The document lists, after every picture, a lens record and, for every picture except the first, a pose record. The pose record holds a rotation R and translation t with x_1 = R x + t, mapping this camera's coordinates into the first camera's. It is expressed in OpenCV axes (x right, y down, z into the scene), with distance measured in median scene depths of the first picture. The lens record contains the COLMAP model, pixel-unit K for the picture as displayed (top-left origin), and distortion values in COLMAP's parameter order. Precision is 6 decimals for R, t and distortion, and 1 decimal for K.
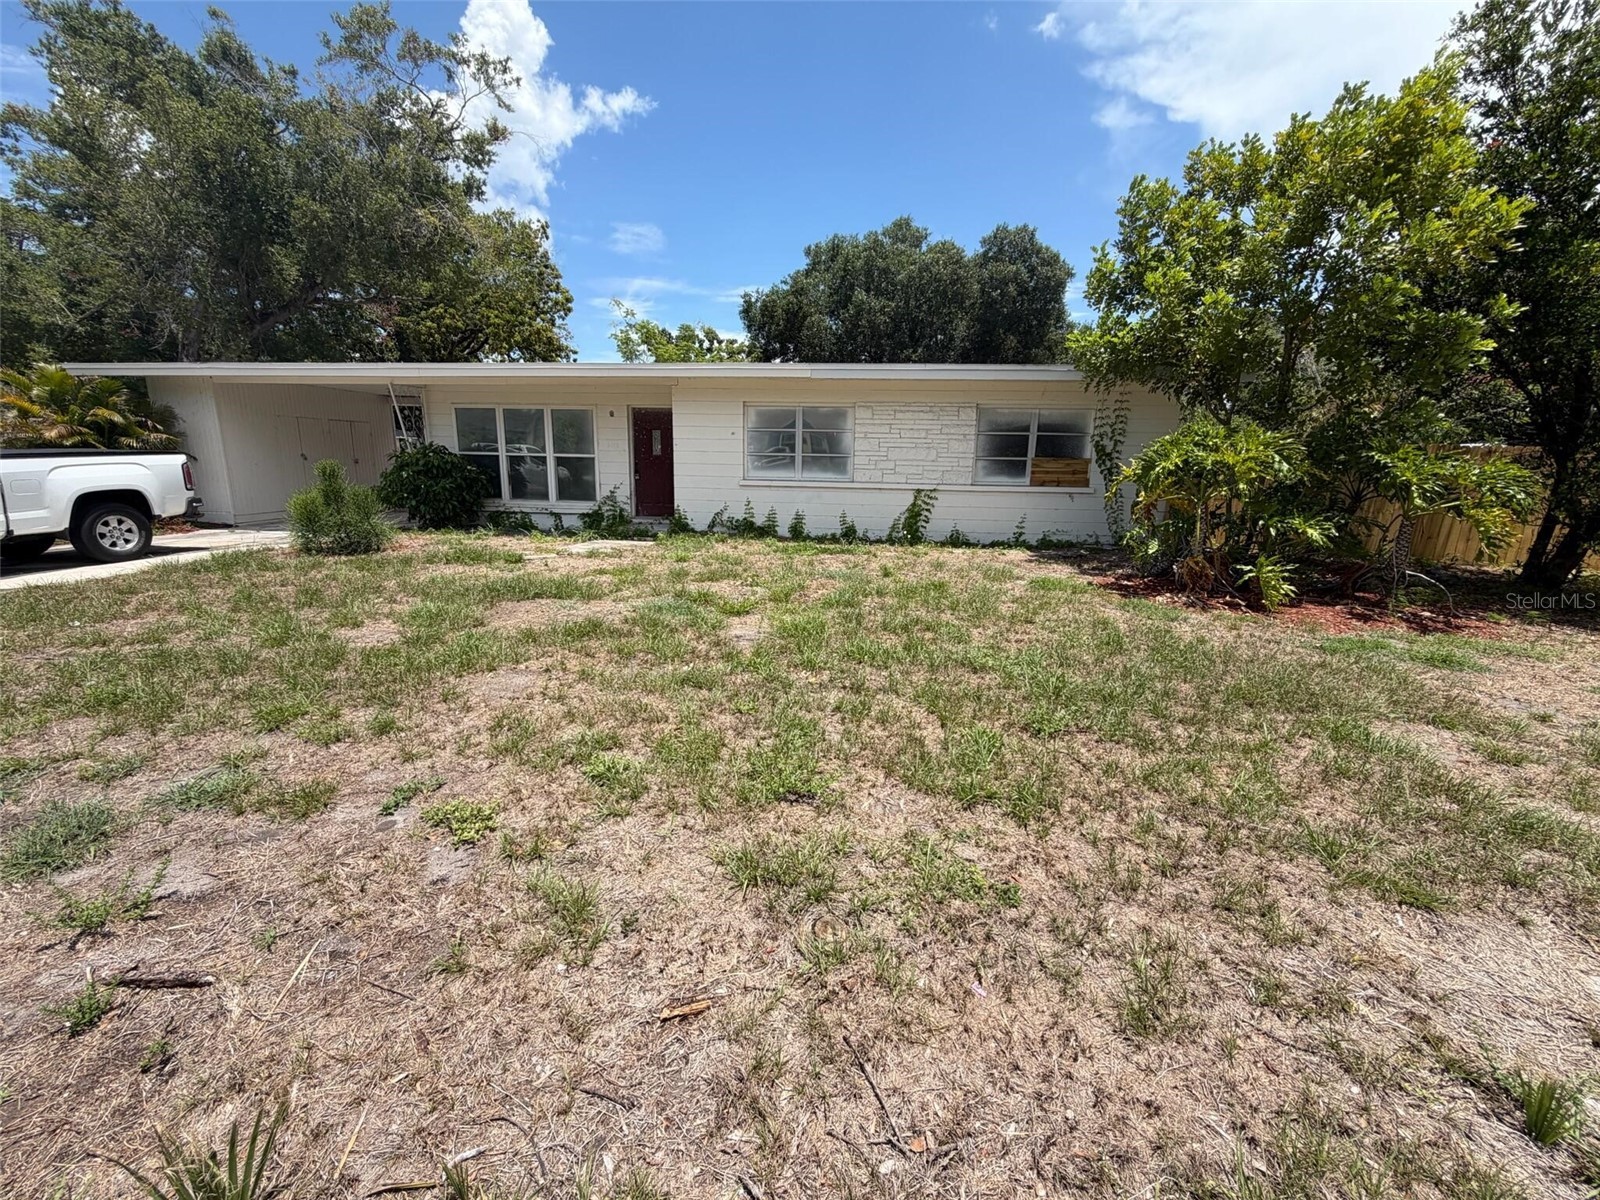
lens RADIAL K [[639.2, 0, 793.6], [0, 639.2, 597.3], [0, 0, 1]] dist [0.000589, 0.000068]
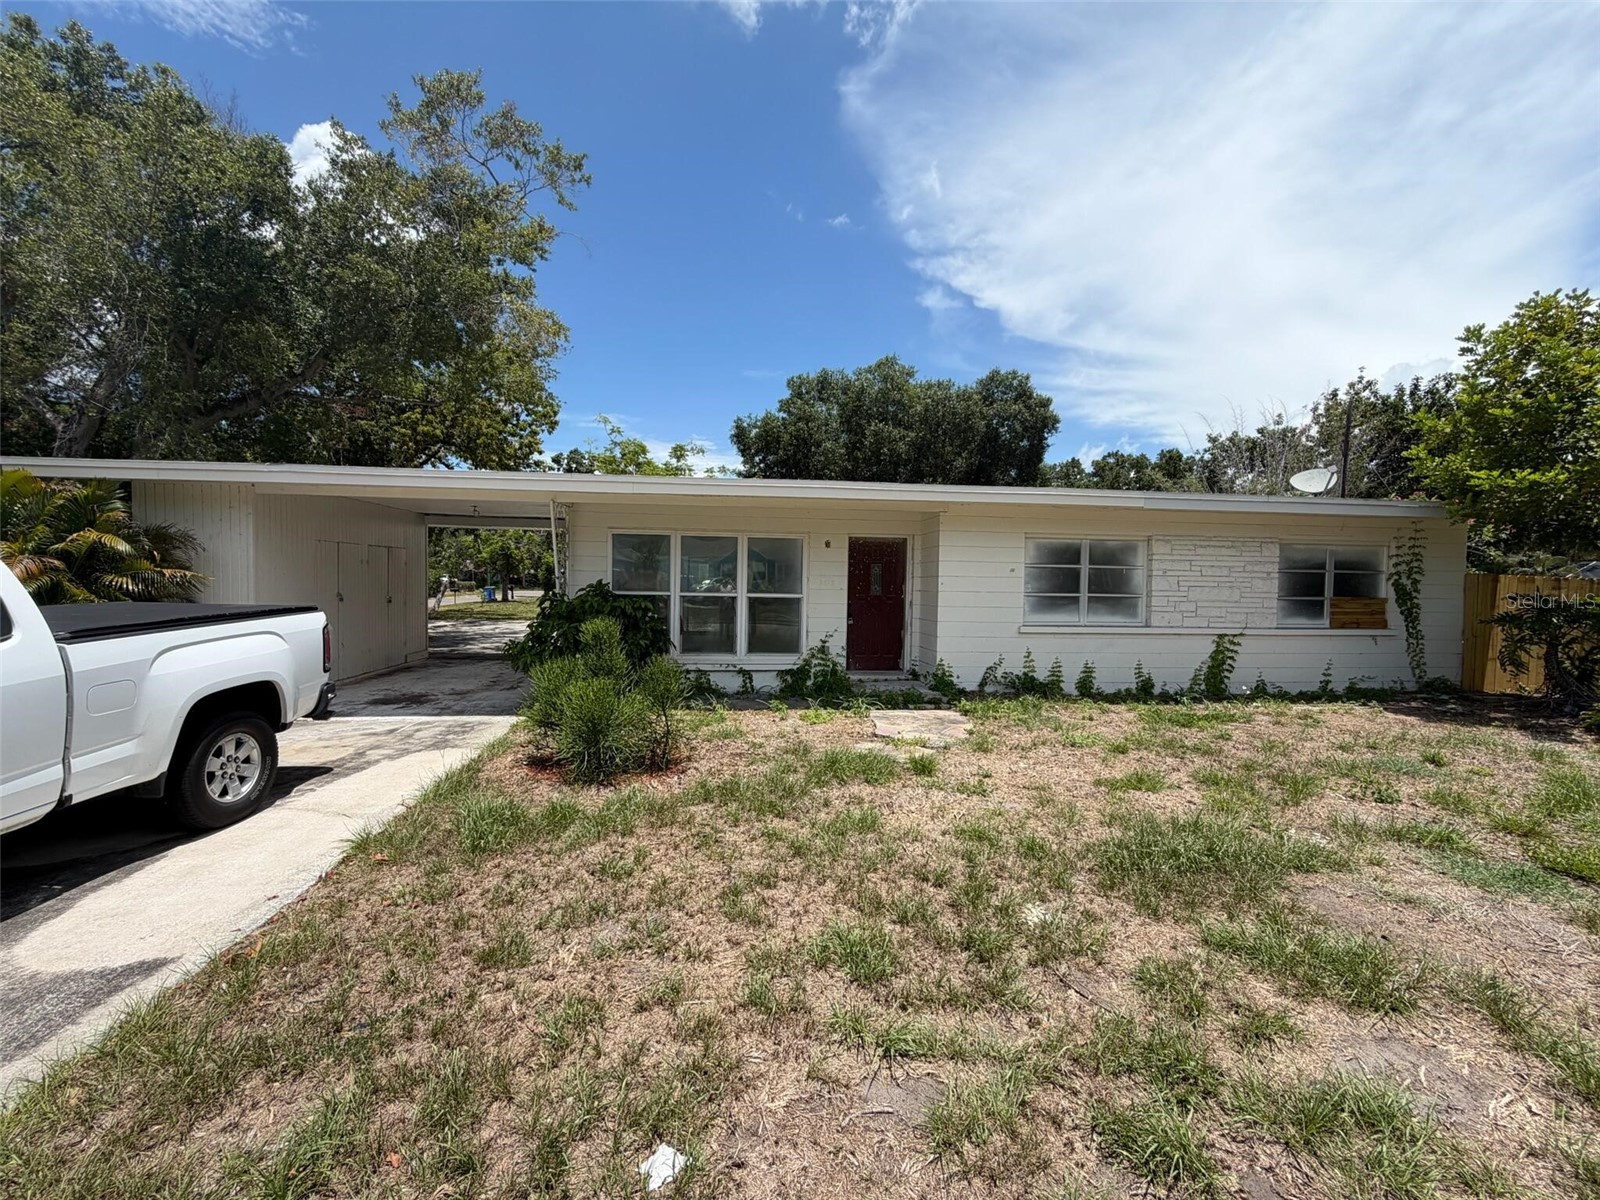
lens RADIAL K [[639.2, 0, 800.5], [0, 639.2, 597.1], [0, 0, 1]] dist [0.000589, 0.000068]
pose [[0.976125, -0.007290, 0.217088, -0.481070], [0.046933, 0.982906, -0.178026, -0.081546], [-0.212080, 0.183964, 0.959781, 0.255913]]
